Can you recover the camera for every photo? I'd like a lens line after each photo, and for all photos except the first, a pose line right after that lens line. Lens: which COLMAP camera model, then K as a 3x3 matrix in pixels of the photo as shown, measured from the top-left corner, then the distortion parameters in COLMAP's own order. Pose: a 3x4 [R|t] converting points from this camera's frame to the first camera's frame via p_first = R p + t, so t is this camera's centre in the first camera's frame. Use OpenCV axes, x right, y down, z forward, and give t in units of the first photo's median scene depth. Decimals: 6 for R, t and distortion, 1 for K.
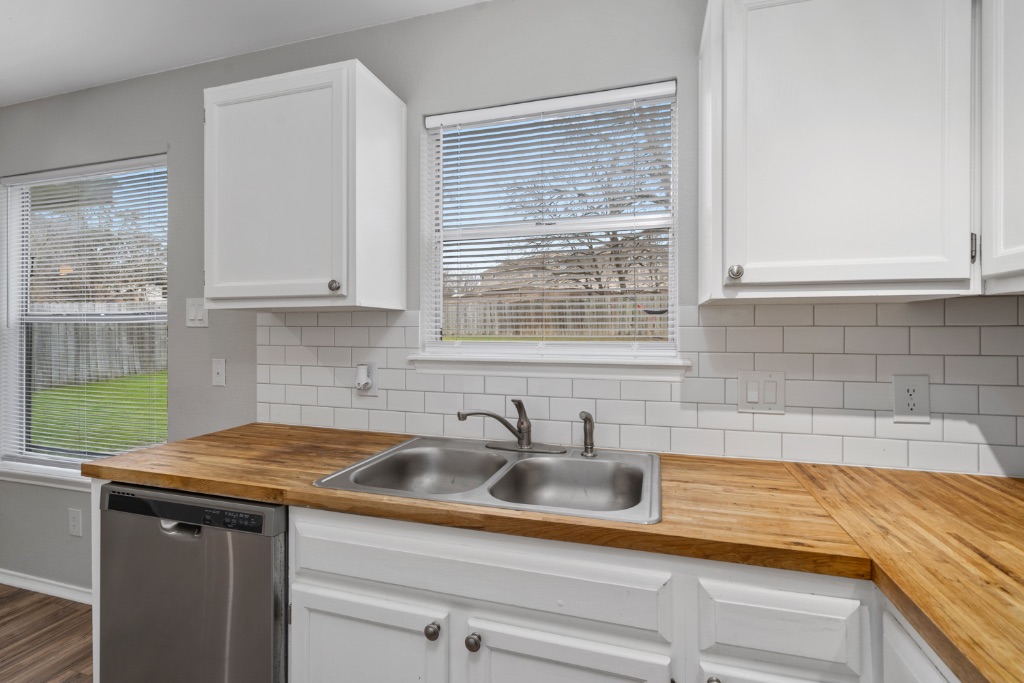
lens RADIAL K [[472.2, 0, 513.1], [0, 472.2, 337.5], [0, 0, 1]] dist [0.002330, -0.000220]
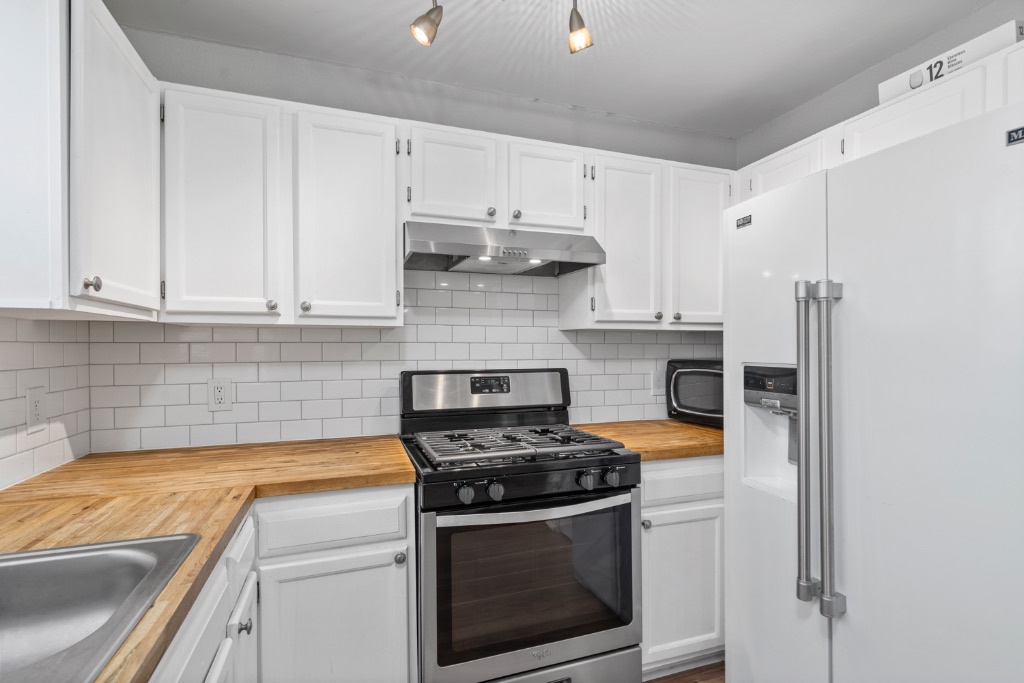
lens RADIAL K [[472.2, 0, 510.1], [0, 472.2, 344.2], [0, 0, 1]] dist [0.002330, -0.000220]
pose [[-0.596766, 0.008893, 0.802366, -0.853489], [0.015703, 0.999877, 0.000597, -0.003698], [-0.802262, 0.012956, -0.596832, 0.998380]]
